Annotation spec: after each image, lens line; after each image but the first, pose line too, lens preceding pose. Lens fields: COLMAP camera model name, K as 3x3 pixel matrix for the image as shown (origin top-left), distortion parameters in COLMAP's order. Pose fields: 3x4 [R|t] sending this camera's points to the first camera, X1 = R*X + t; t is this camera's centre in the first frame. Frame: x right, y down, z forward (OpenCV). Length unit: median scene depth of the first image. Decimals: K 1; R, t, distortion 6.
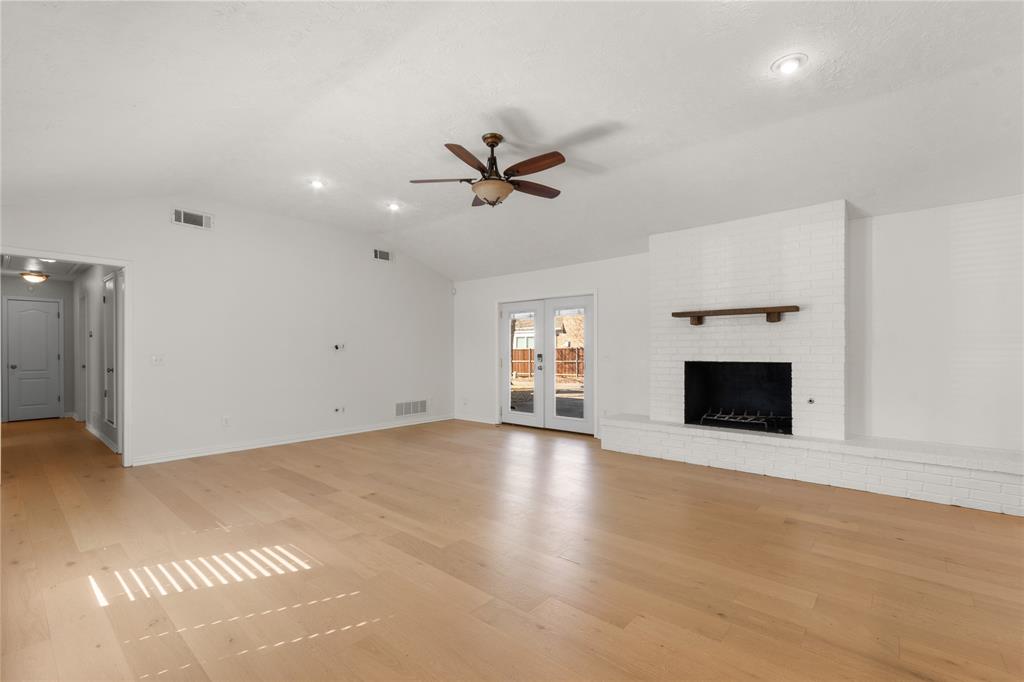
lens RADIAL K [[449.8, 0, 510.4], [0, 449.8, 353.2], [0, 0, 1]] dist [0.002236, 0.000683]
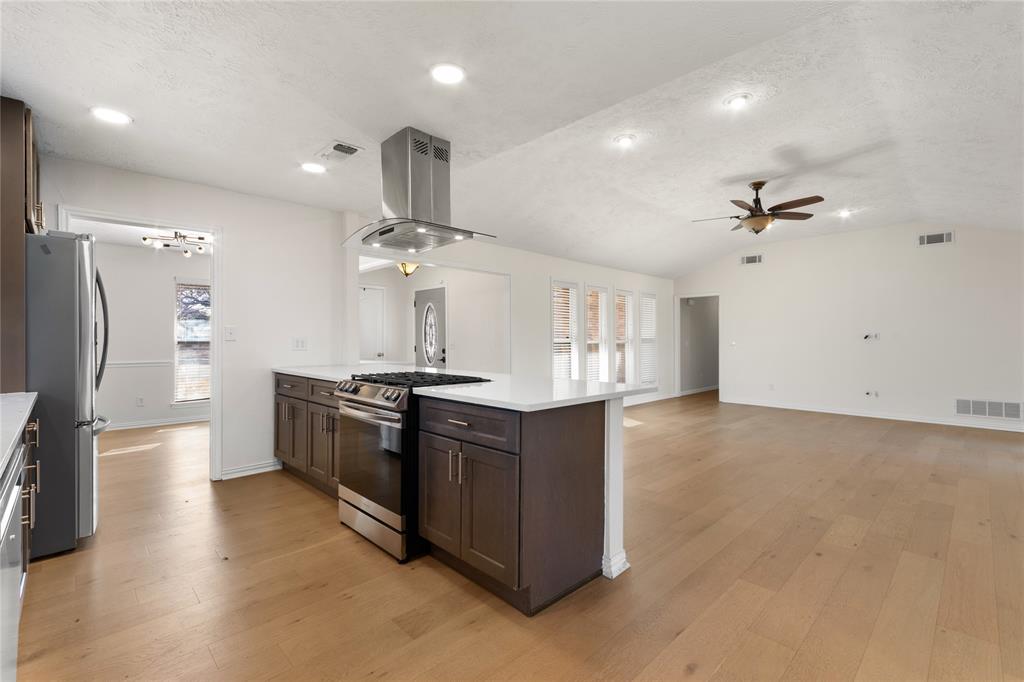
lens RADIAL K [[450.2, 0, 515.5], [0, 450.2, 340.3], [0, 0, 1]] dist [0.012059, -0.001064]
pose [[-0.076744, 0.000331, -0.997051, 1.085676], [-0.006480, 0.999979, 0.000831, 0.000017], [0.997030, 0.006524, -0.076740, 0.293158]]
